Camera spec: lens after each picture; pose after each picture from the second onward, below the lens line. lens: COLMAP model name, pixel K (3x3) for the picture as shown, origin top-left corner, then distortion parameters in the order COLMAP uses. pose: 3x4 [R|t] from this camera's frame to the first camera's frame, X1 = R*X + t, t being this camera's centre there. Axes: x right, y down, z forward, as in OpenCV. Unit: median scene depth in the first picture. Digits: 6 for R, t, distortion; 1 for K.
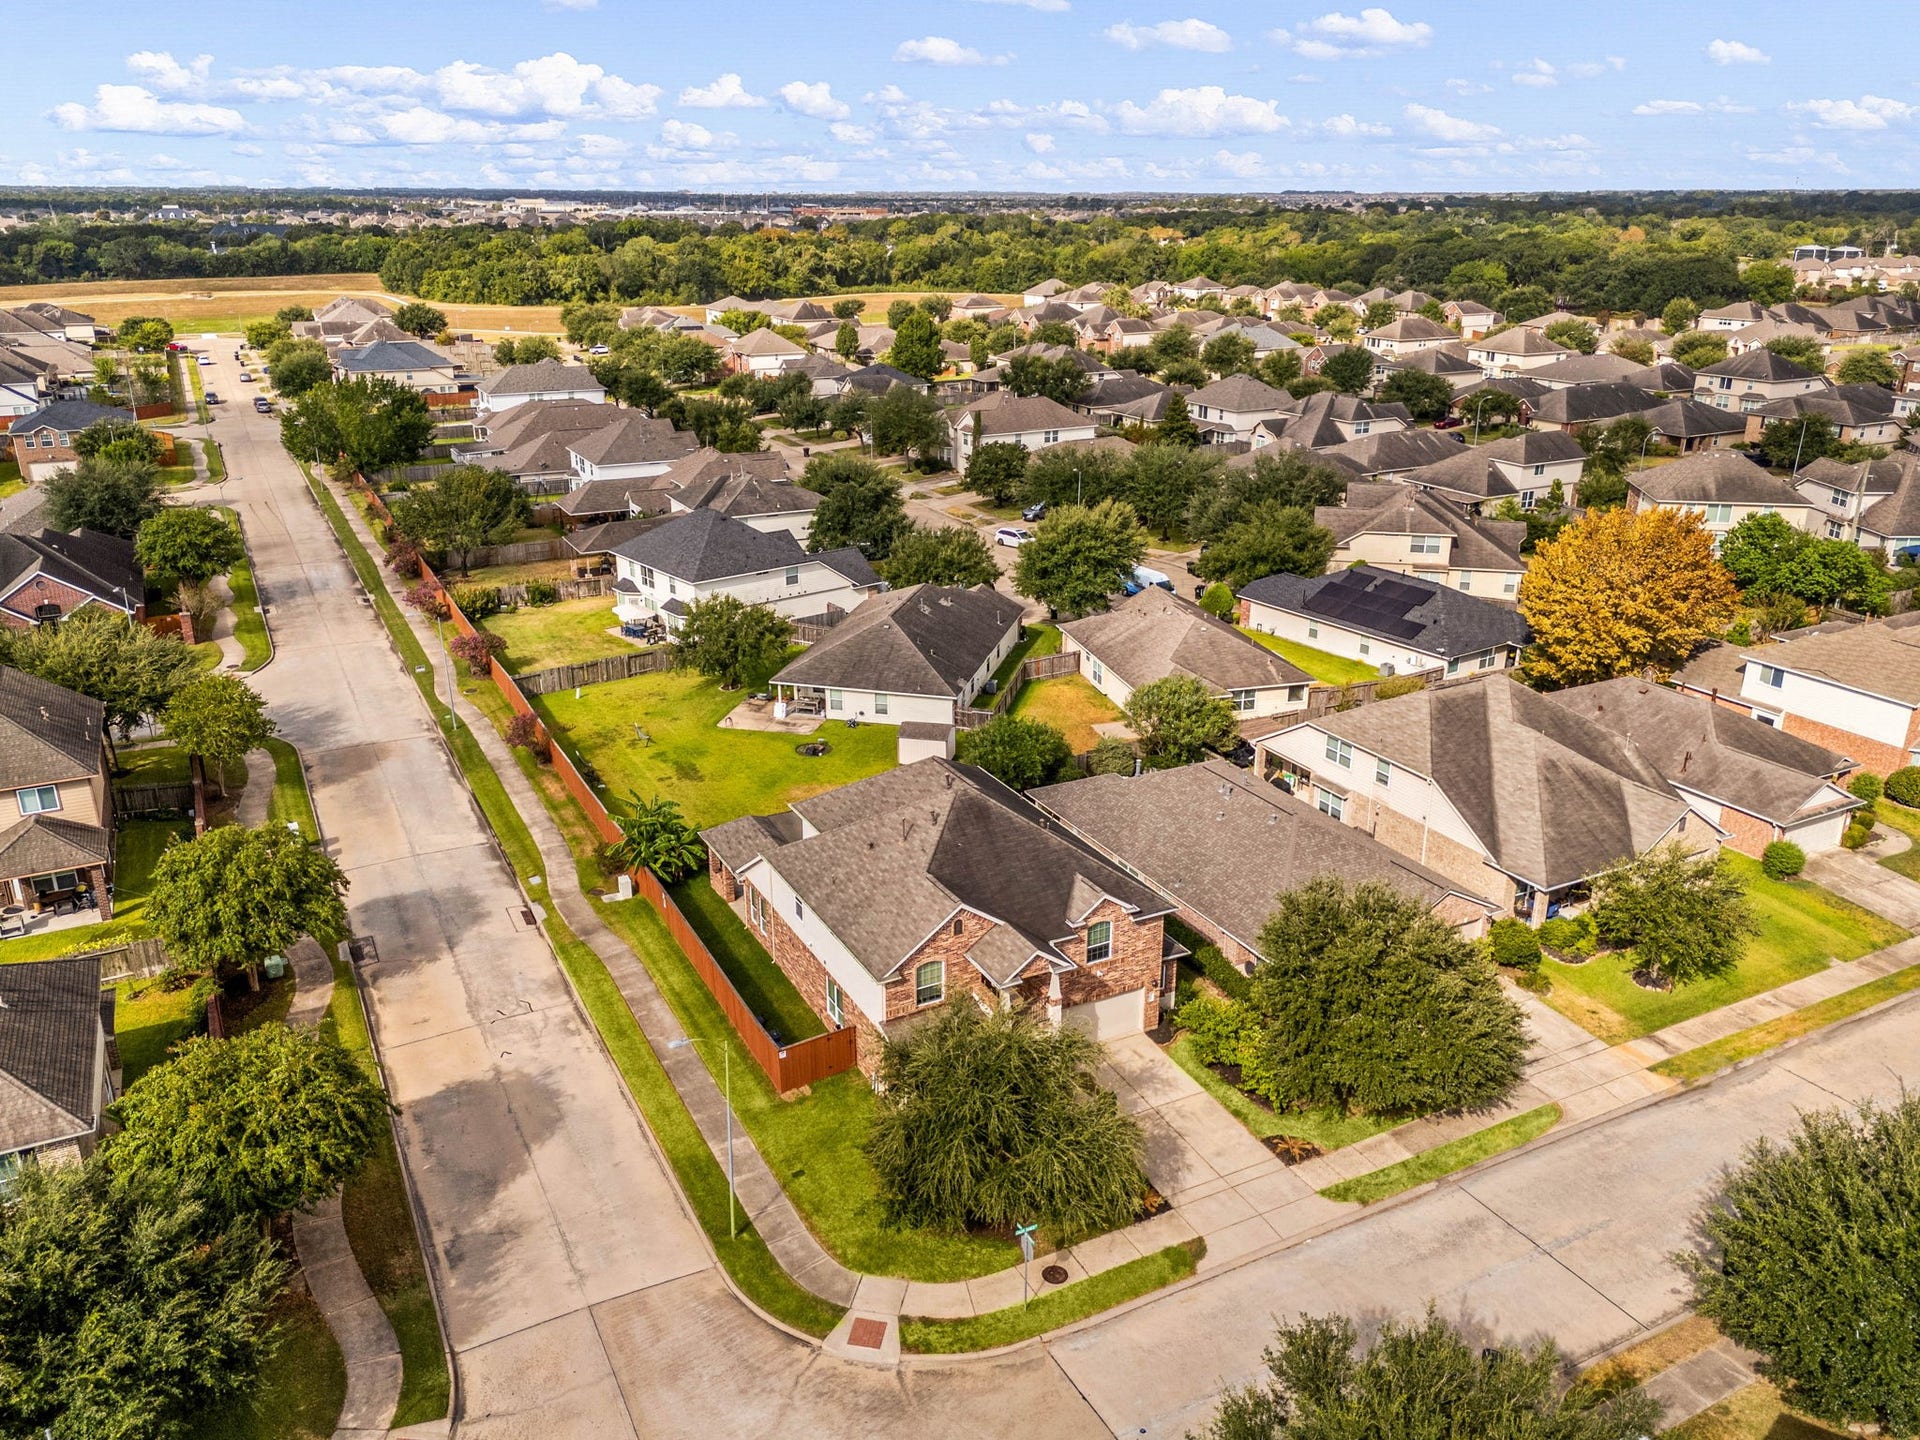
lens RADIAL K [[1454.9, 0, 960.0], [0, 1454.9, 720.0], [0, 0, 1]] dist [0.070831, -0.070913]
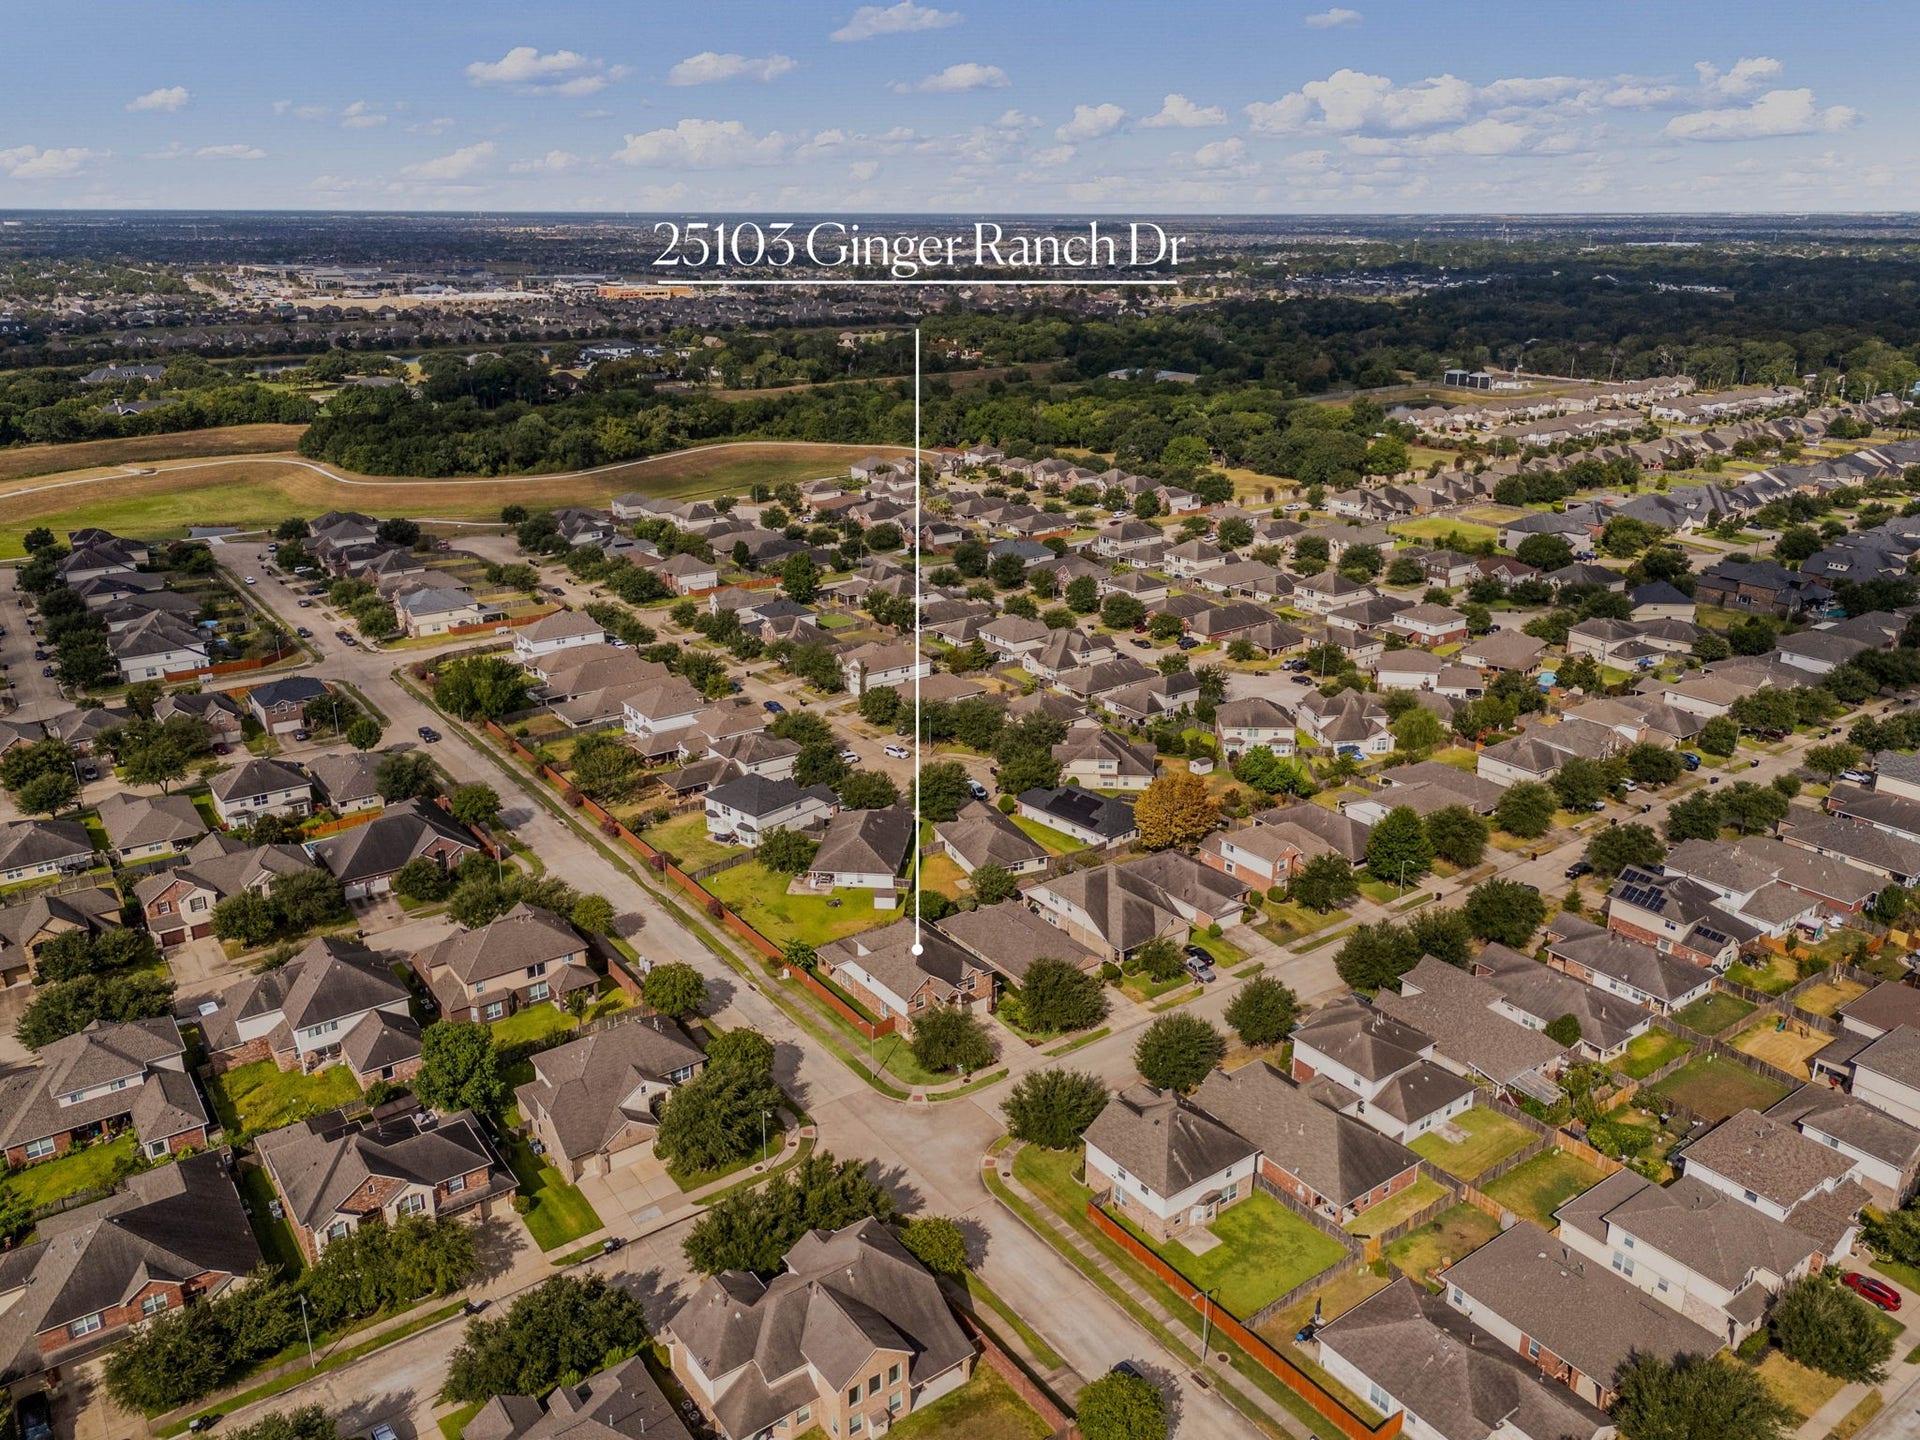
lens RADIAL K [[1410.0, 0, 960.0], [0, 1410.0, 720.0], [0, 0, 1]] dist [0.110952, -0.127115]
pose [[0.989869, -0.049903, 0.132928, -0.189202], [0.051981, 0.998574, -0.012203, -0.232832], [-0.132129, 0.018989, 0.991051, -1.248897]]
